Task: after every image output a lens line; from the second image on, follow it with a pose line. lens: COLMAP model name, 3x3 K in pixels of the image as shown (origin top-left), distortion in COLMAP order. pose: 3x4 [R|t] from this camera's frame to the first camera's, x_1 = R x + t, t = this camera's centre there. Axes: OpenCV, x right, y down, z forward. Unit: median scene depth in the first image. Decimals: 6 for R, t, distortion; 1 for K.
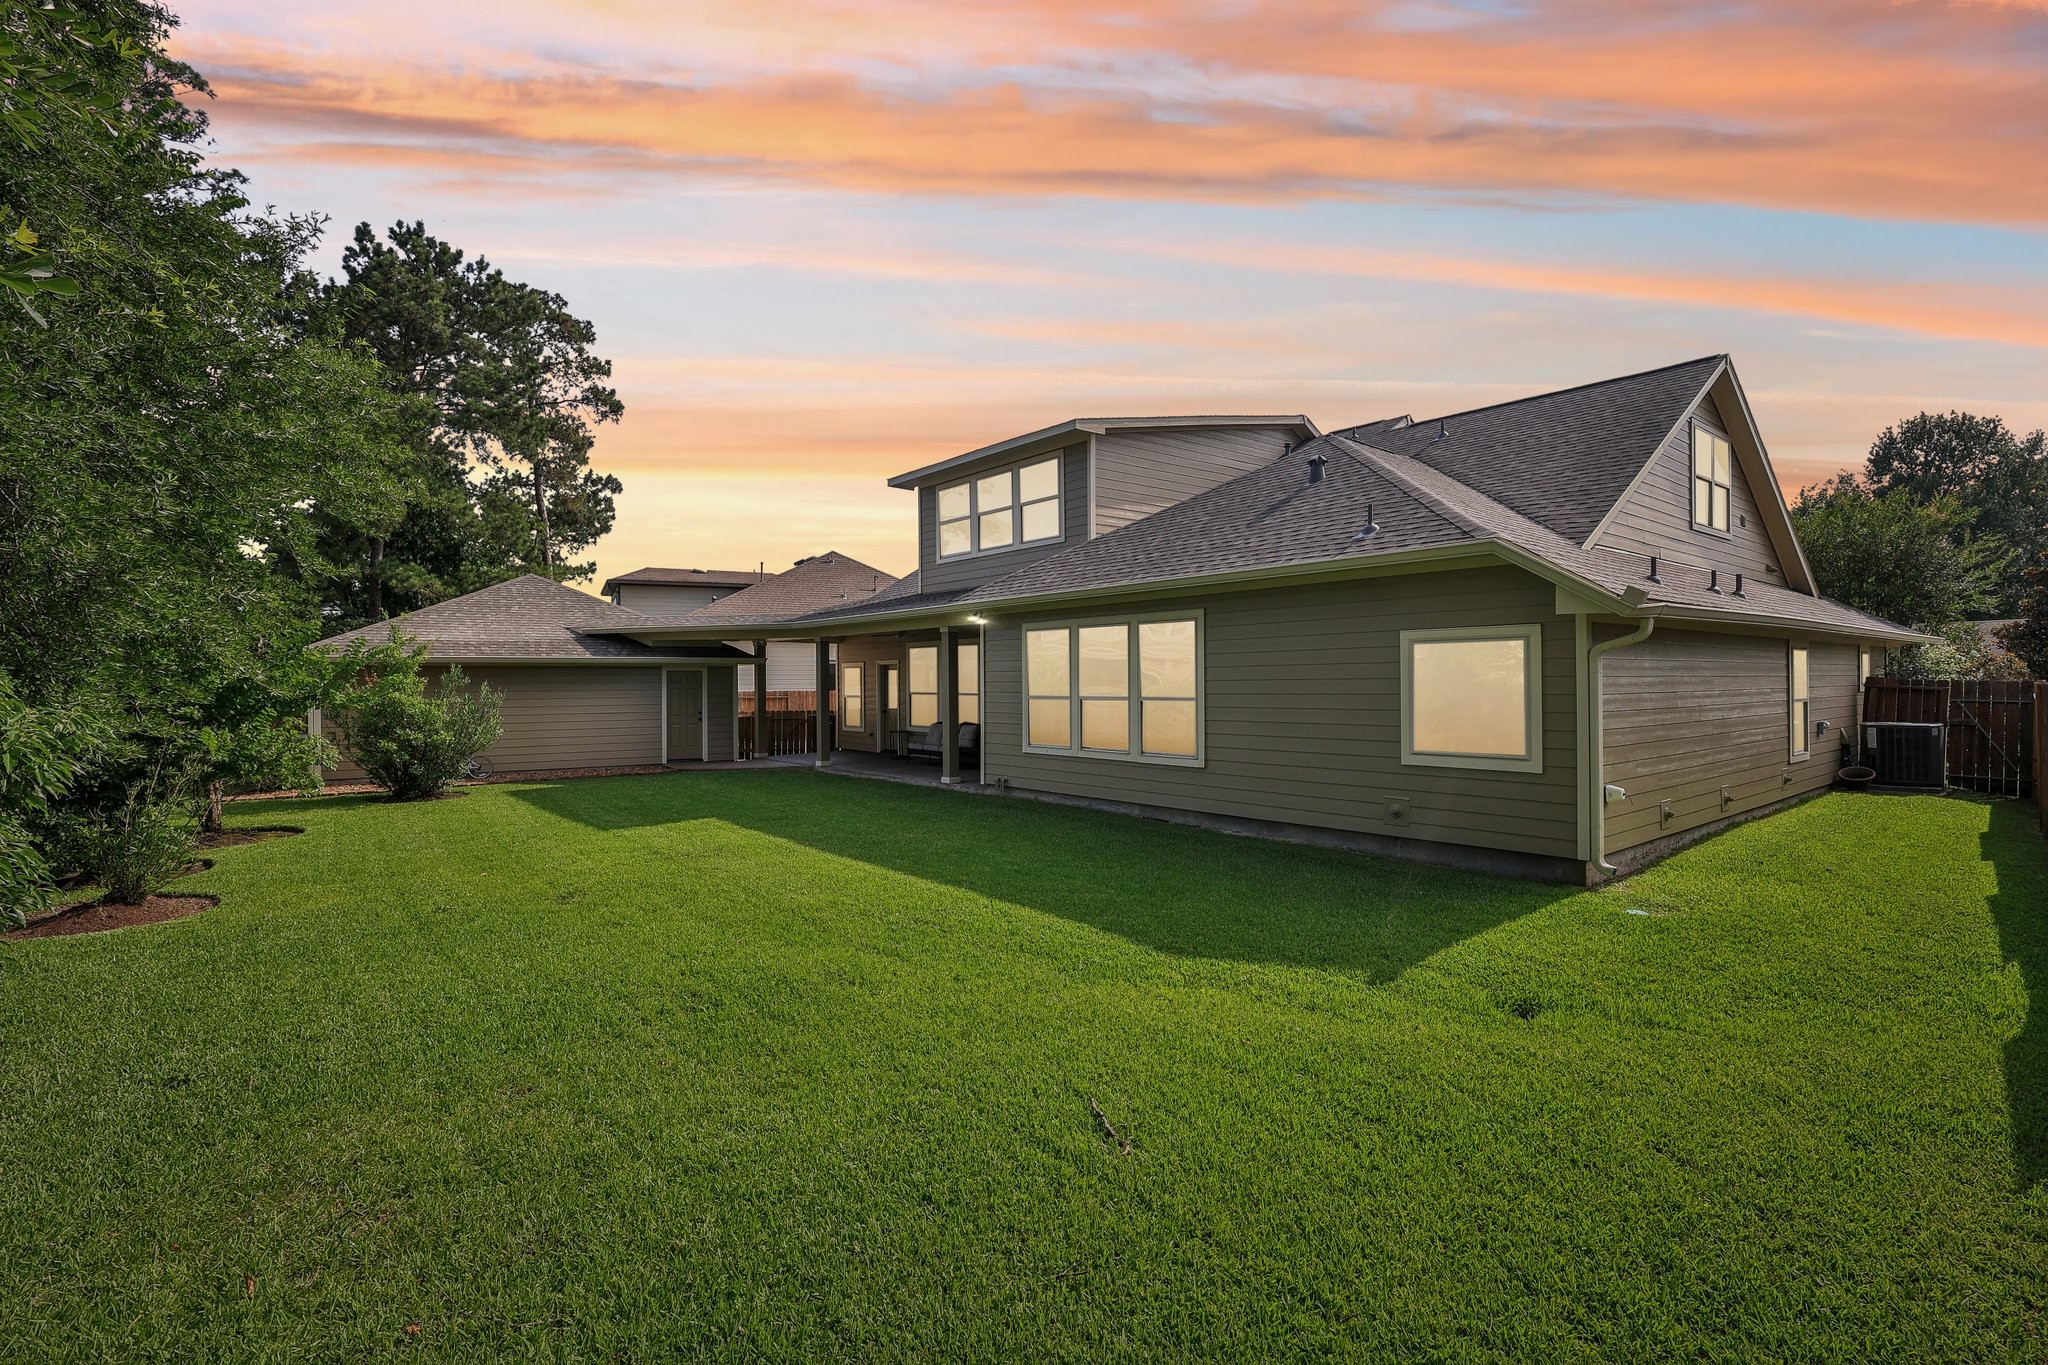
lens RADIAL K [[929.8, 0, 1030.3], [0, 929.8, 693.6], [0, 0, 1]] dist [-0.012295, 0.000090]
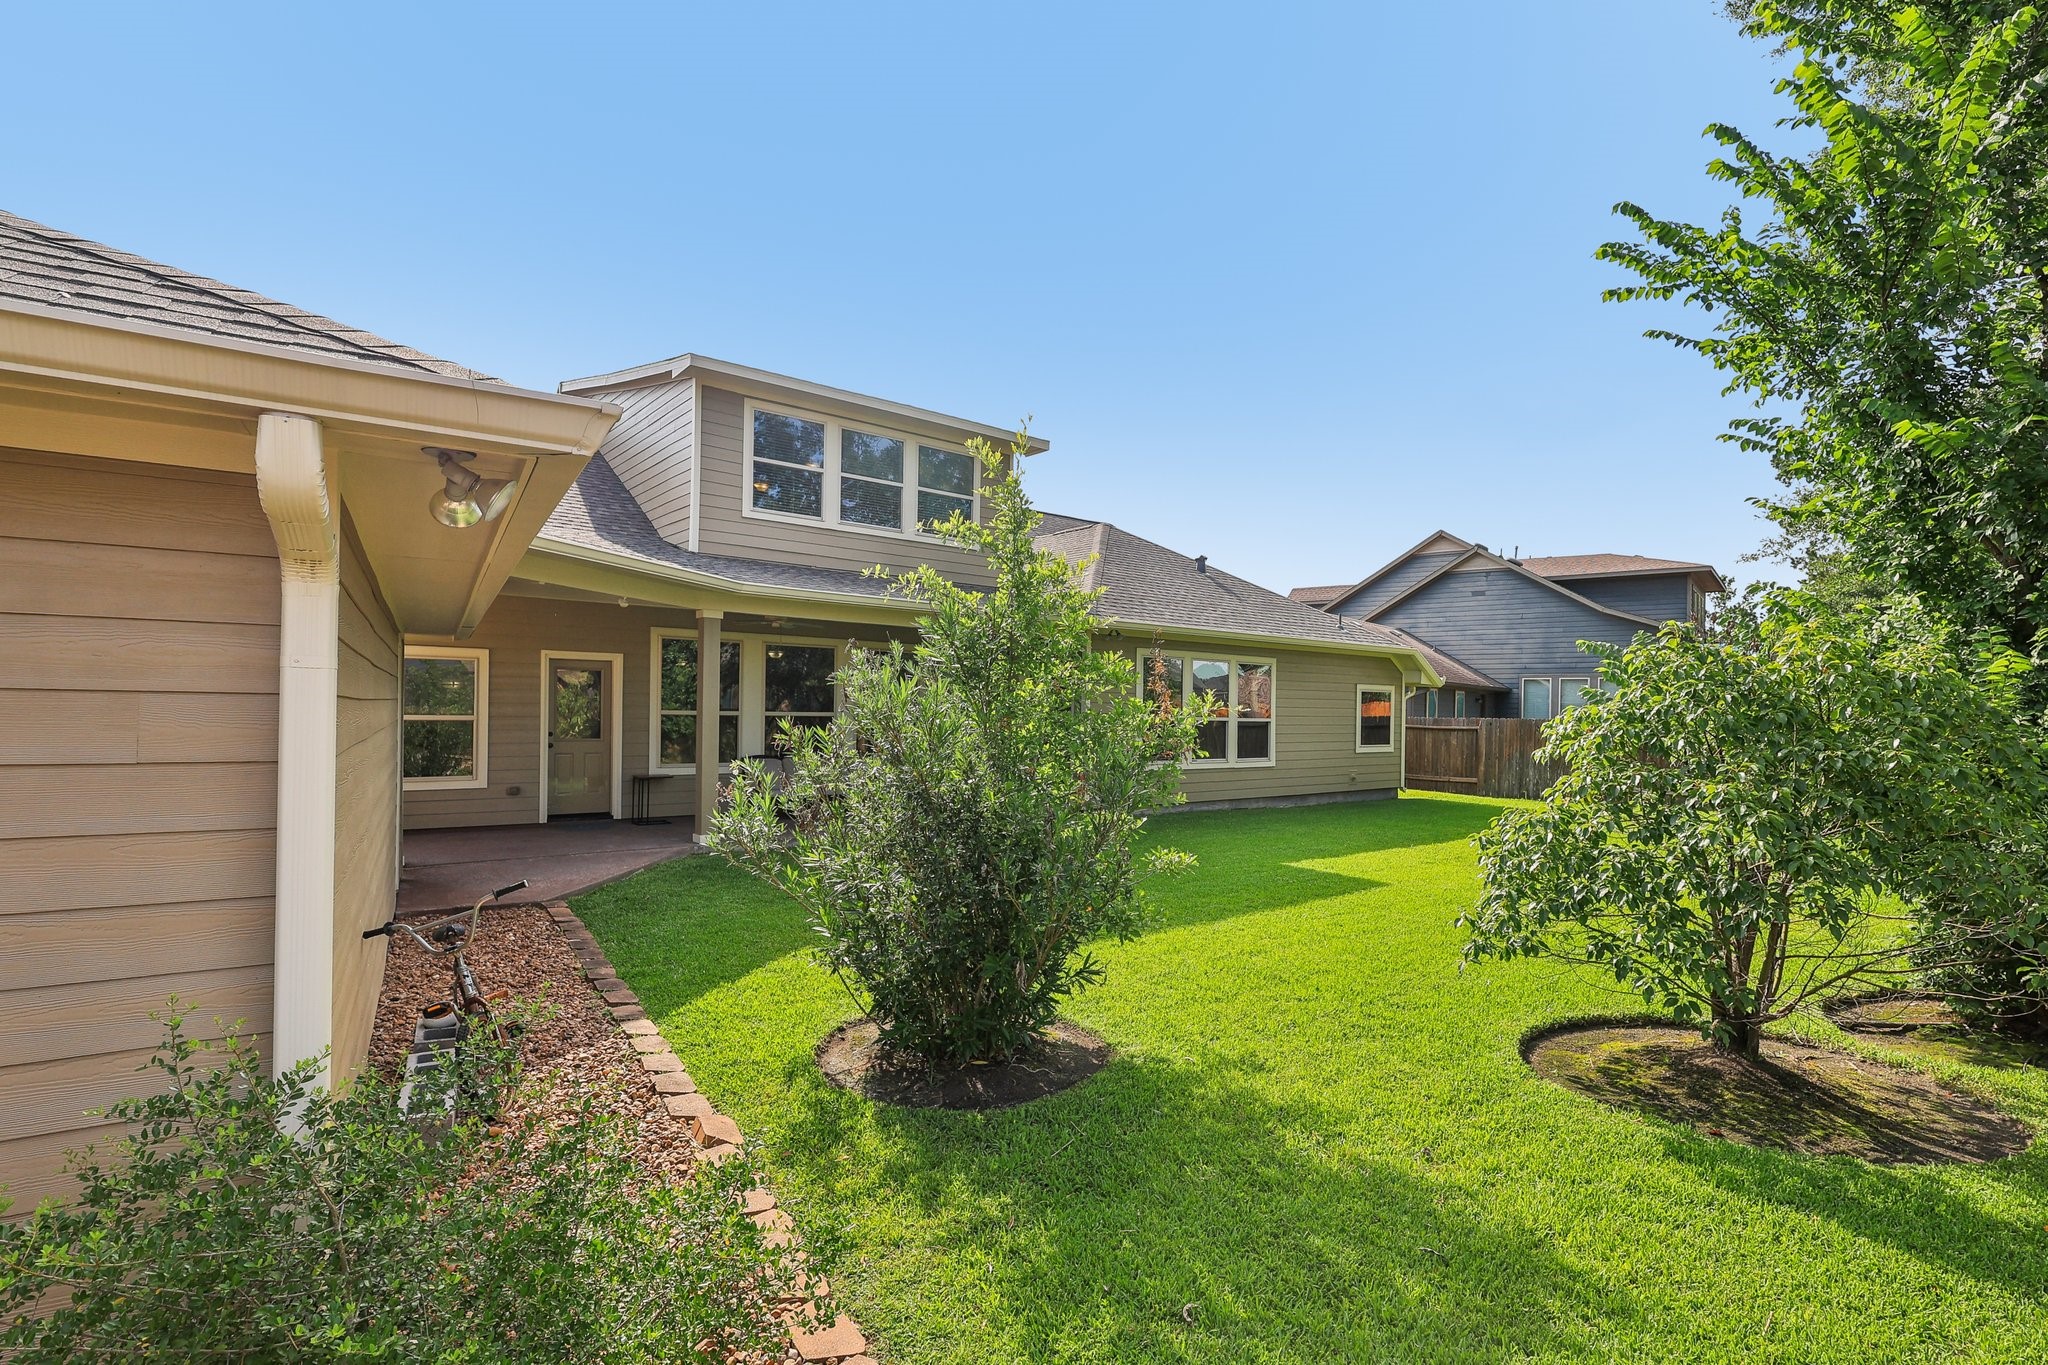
lens RADIAL K [[929.8, 0, 1030.3], [0, 929.8, 693.6], [0, 0, 1]] dist [-0.012295, 0.000090]
pose [[0.030862, 0.026477, 0.999173, -0.999627], [-0.004339, 0.999643, -0.026356, 0.003736], [-0.999514, -0.003522, 0.030966, 1.027578]]
